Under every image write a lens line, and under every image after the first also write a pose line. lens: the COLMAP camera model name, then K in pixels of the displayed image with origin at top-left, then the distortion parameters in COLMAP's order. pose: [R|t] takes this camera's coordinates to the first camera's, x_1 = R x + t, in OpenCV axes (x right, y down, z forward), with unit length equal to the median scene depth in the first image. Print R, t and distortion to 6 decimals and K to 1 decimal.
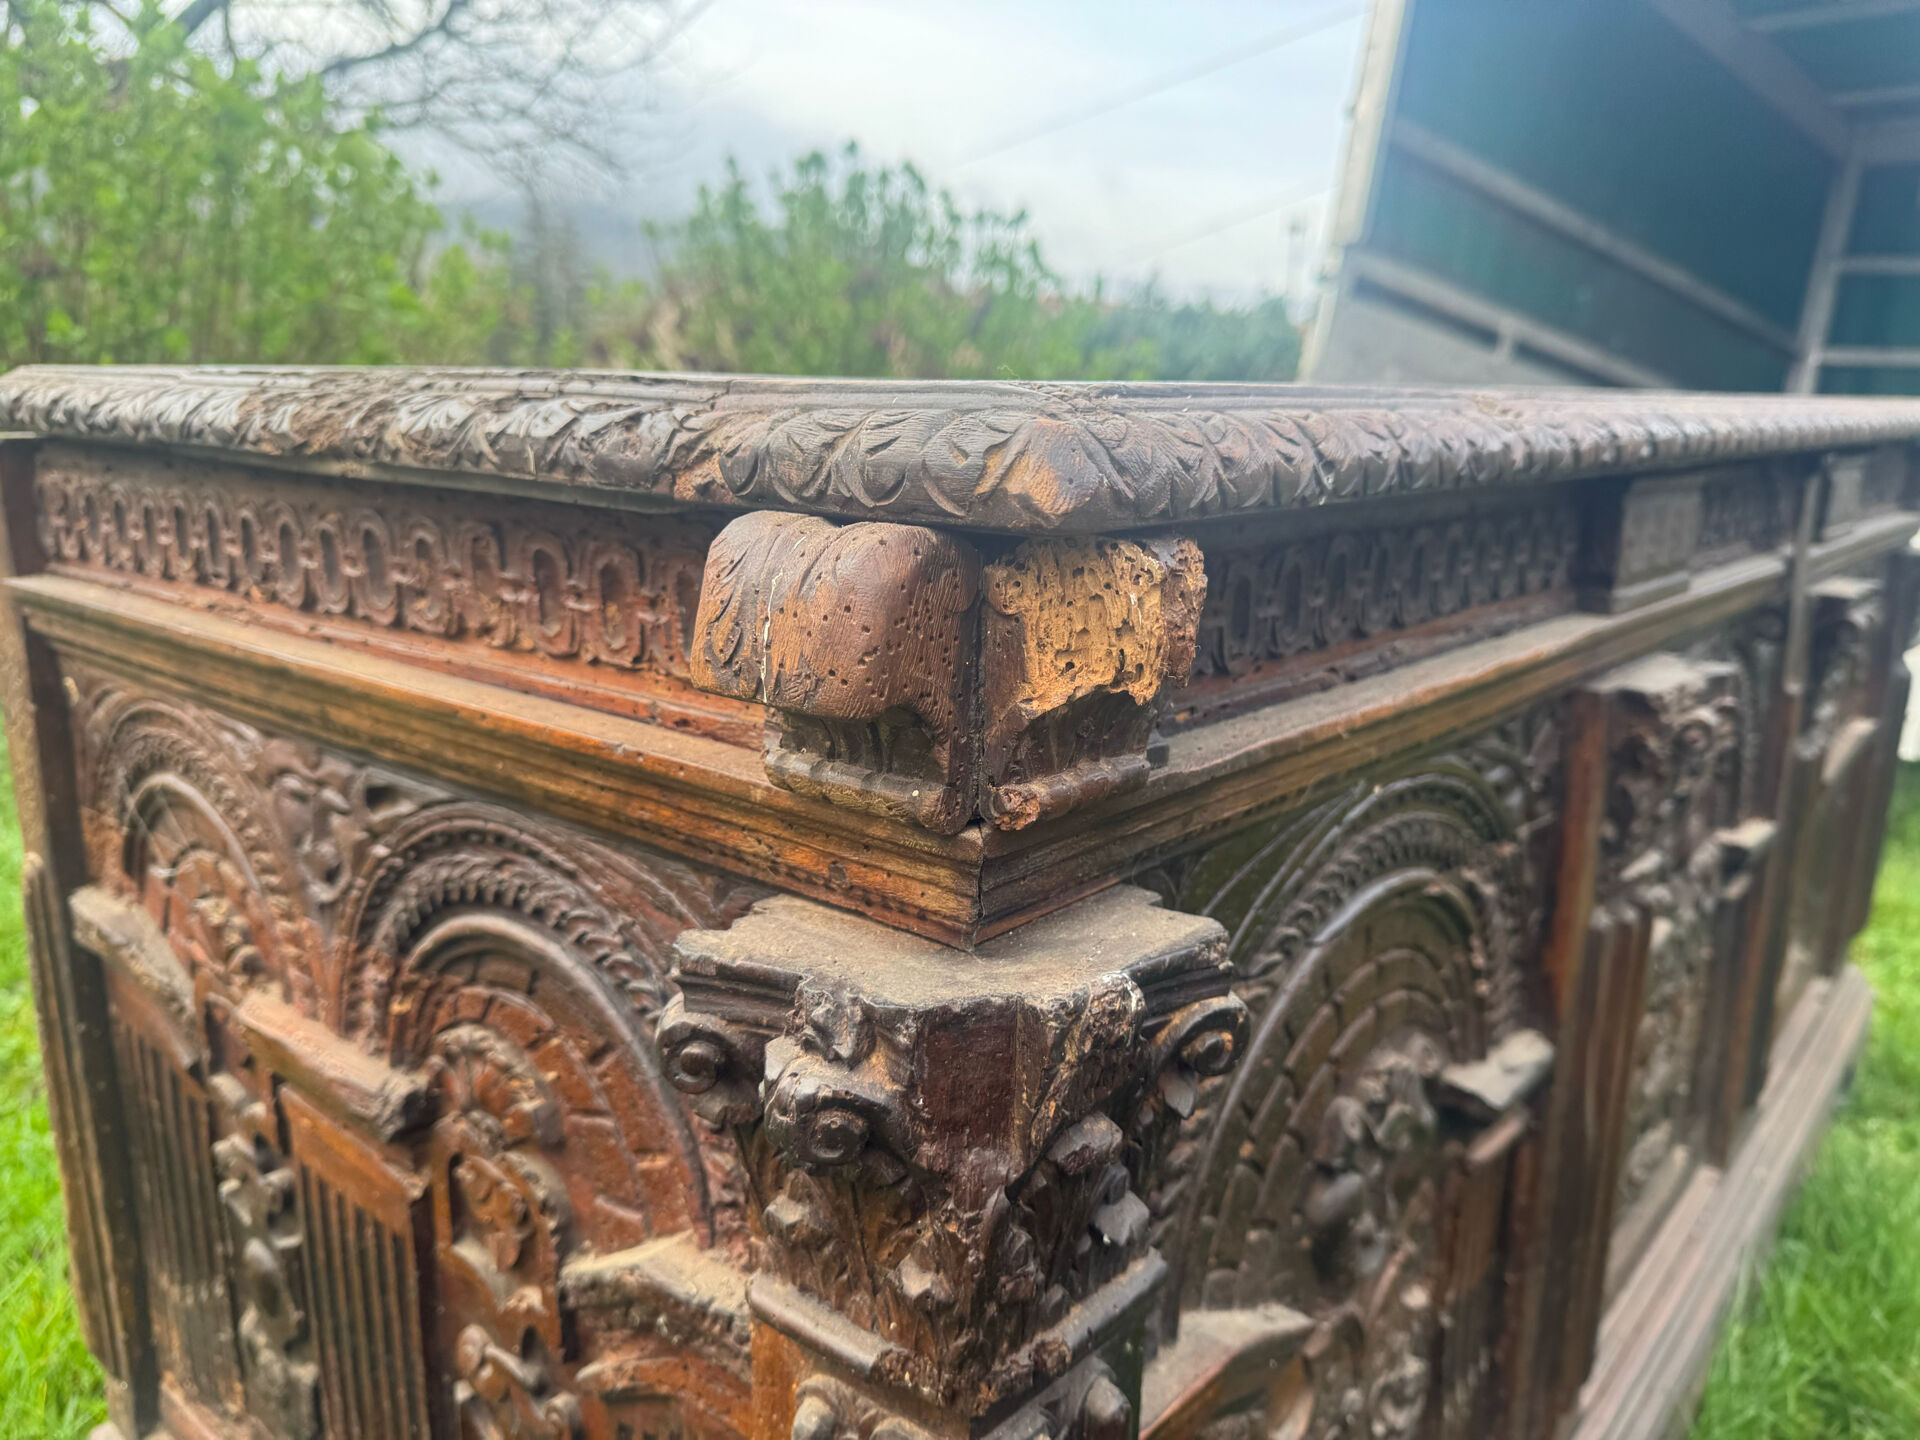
lens RADIAL K [[1394.6, 0, 971.4], [0, 1394.6, 728.2], [0, 0, 1]] dist [0.075394, -0.118836]
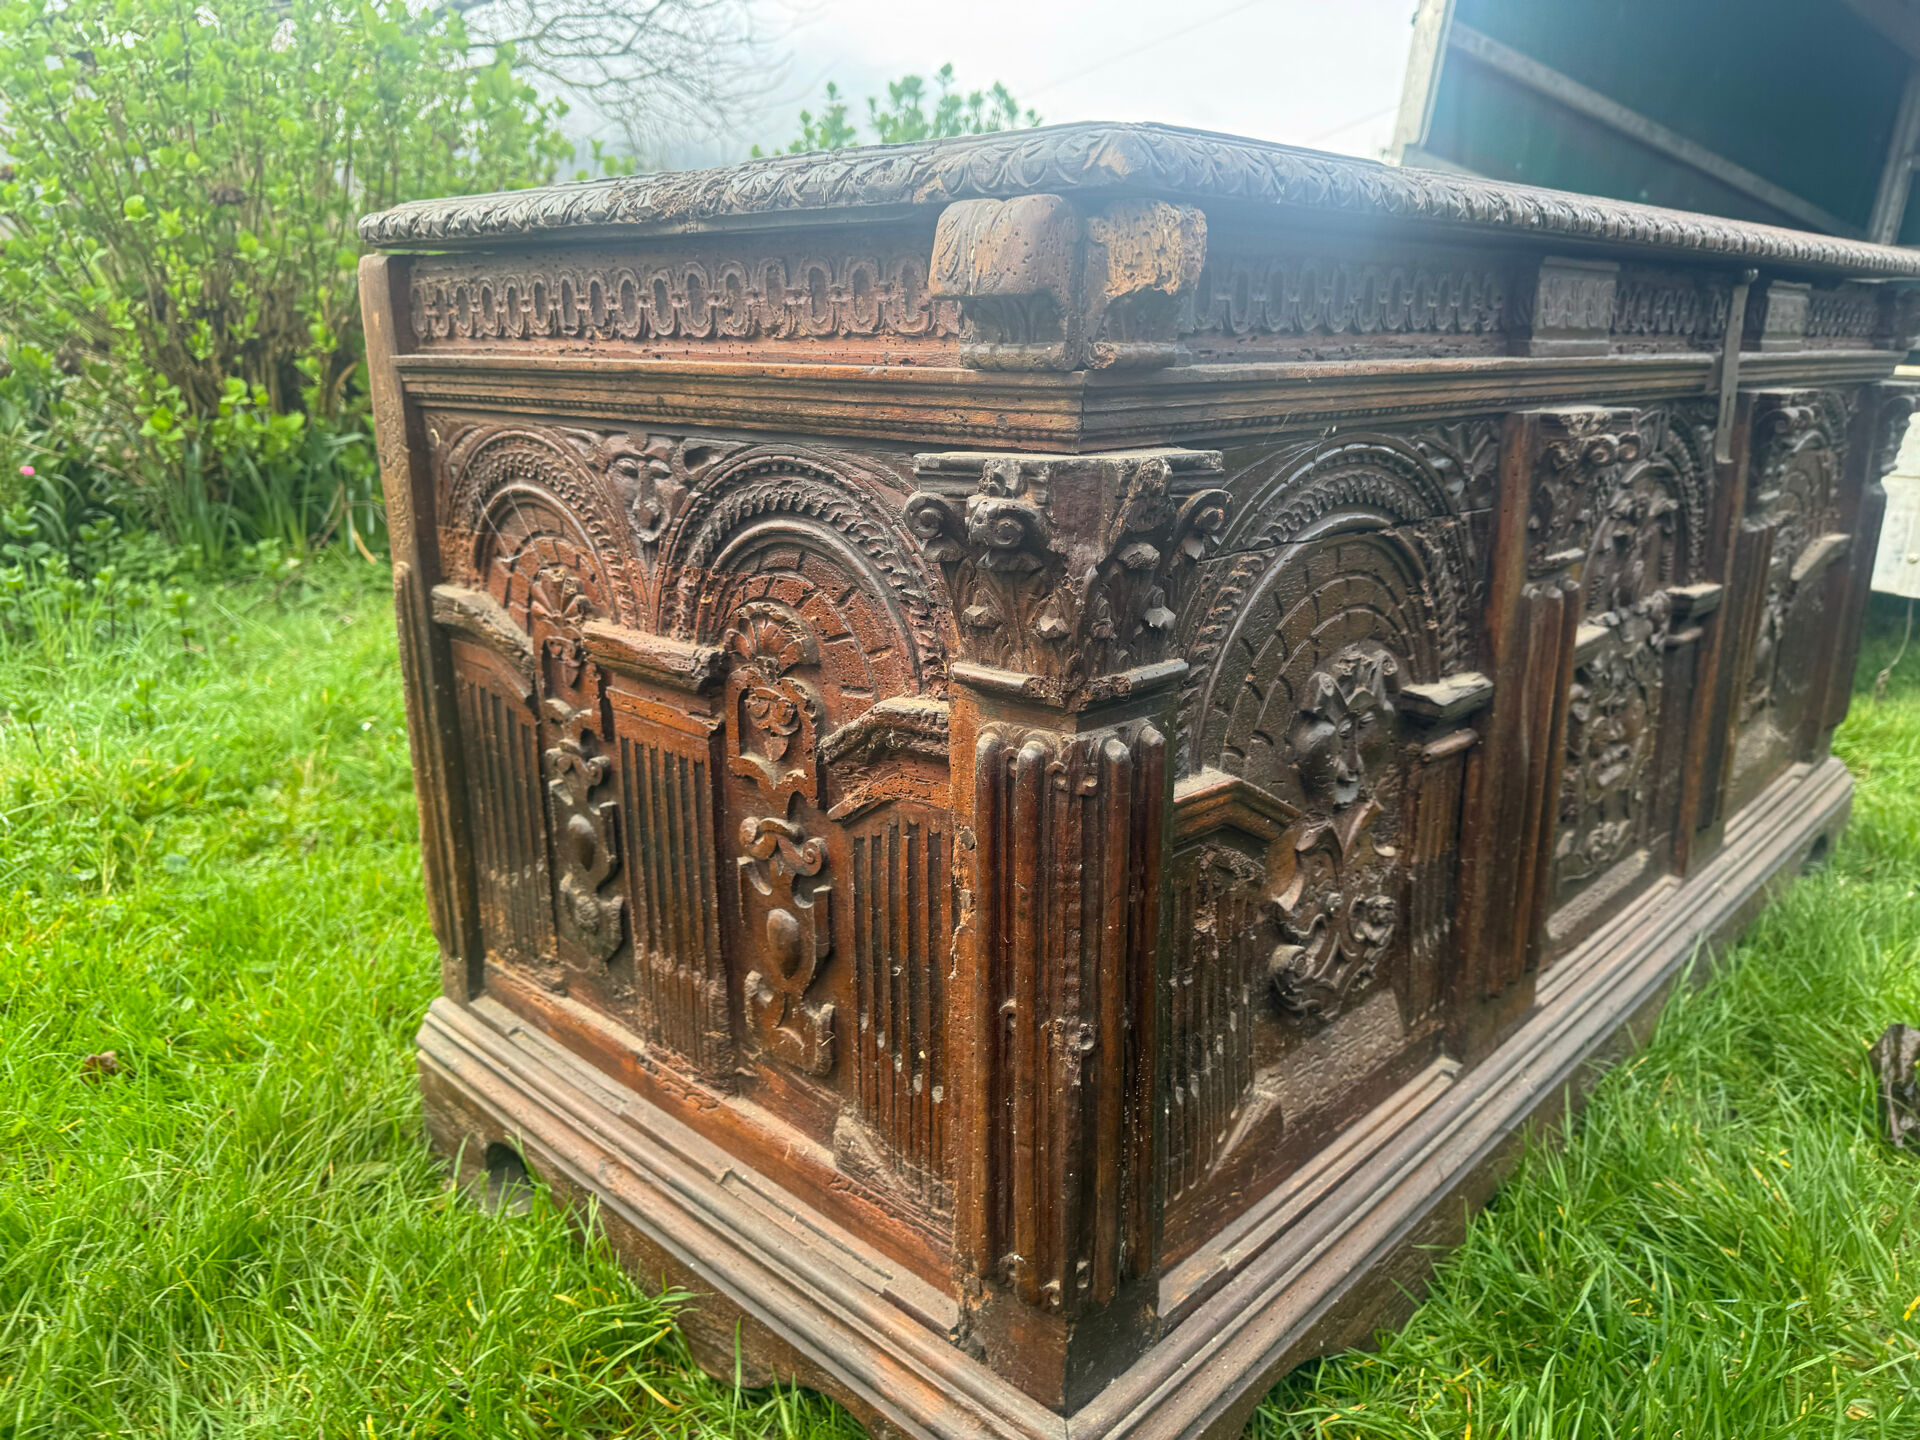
lens RADIAL K [[1394.6, 0, 991.0], [0, 1394.6, 736.4], [0, 0, 1]] dist [0.075394, -0.118836]
pose [[0.998823, -0.000465, -0.048511, -0.015762], [0.002644, 0.998990, 0.044859, 0.277822], [0.048441, -0.044934, 0.997815, -0.525747]]
